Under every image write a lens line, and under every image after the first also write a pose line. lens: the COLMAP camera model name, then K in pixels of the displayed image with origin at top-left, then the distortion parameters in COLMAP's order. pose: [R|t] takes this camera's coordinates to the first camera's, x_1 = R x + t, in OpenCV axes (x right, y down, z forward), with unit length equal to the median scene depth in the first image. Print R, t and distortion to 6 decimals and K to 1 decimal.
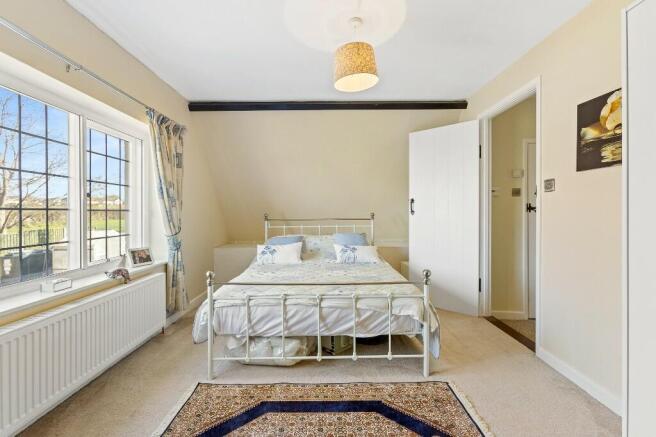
lens RADIAL K [[299.8, 0, 331.7], [0, 299.8, 212.3], [0, 0, 1]] dist [-0.027863, 0.028548]
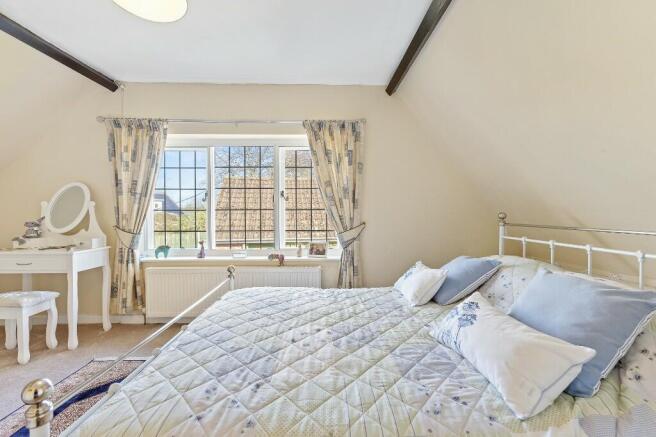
lens RADIAL K [[297.5, 0, 328.8], [0, 297.5, 214.9], [0, 0, 1]] dist [0.000246, 0.009816]
pose [[0.025214, 0.009635, -0.999636, 0.511541], [0.002935, 0.999949, 0.009712, 0.004319], [0.999678, -0.003179, 0.025185, 1.017173]]
